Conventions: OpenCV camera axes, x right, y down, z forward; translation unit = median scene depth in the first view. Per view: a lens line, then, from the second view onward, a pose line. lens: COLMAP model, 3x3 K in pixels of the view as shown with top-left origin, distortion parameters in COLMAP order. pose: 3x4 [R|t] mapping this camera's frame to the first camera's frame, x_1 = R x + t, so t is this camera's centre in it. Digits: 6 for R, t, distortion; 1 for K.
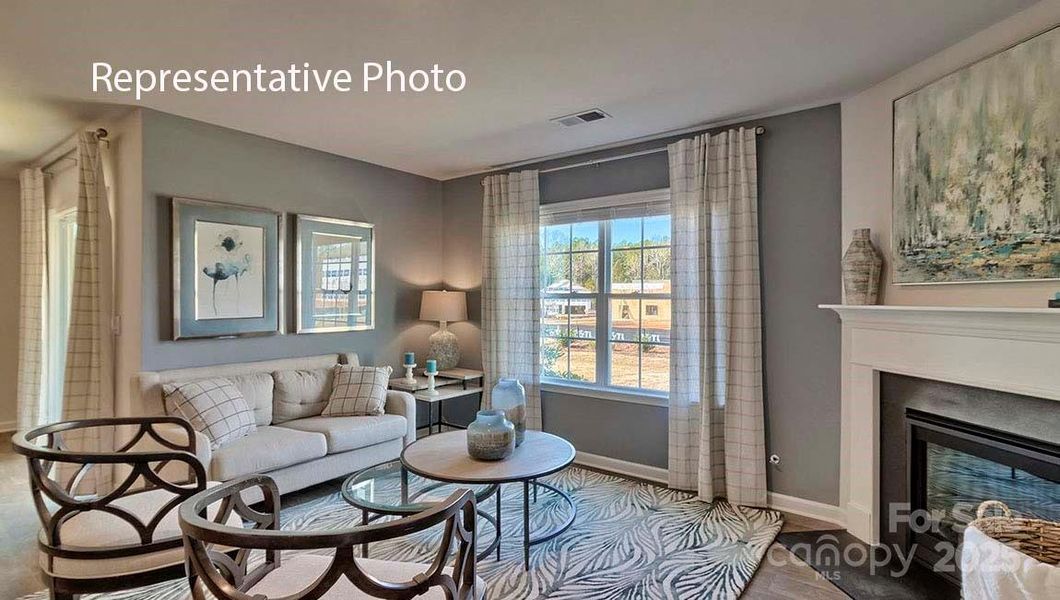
lens RADIAL K [[516.3, 0, 530.0], [0, 516.3, 300.0], [0, 0, 1]] dist [-0.000690, 0.000098]
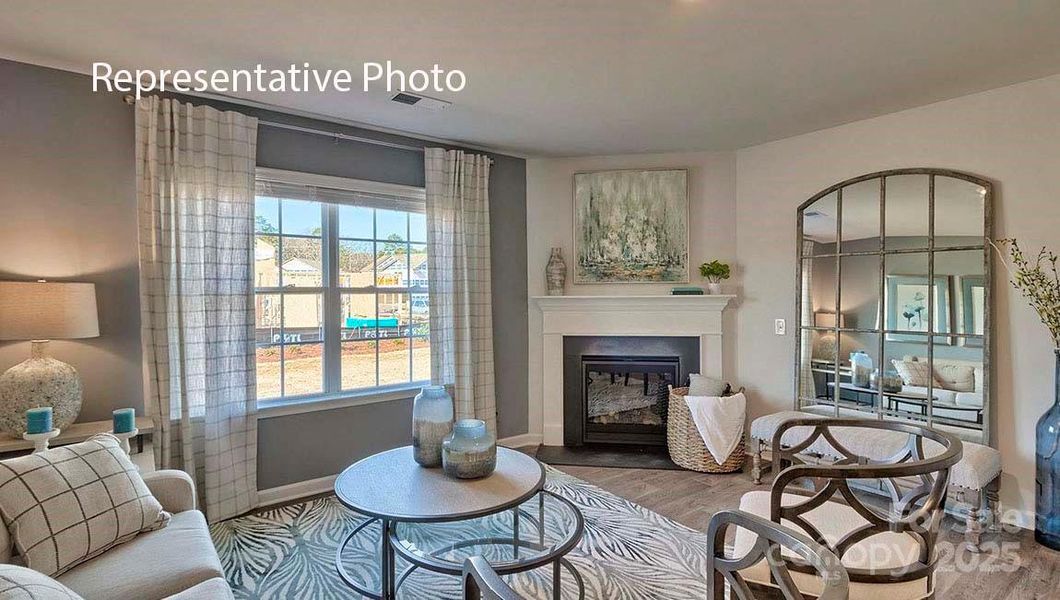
lens RADIAL K [[515.6, 0, 521.0], [0, 515.6, 288.7], [0, 0, 1]] dist [0.001363, 0.000098]
pose [[0.265512, 0.001632, 0.964106, -0.771435], [0.009194, 0.999949, -0.004224, -0.005049], [-0.964064, 0.009986, 0.265484, 0.585298]]
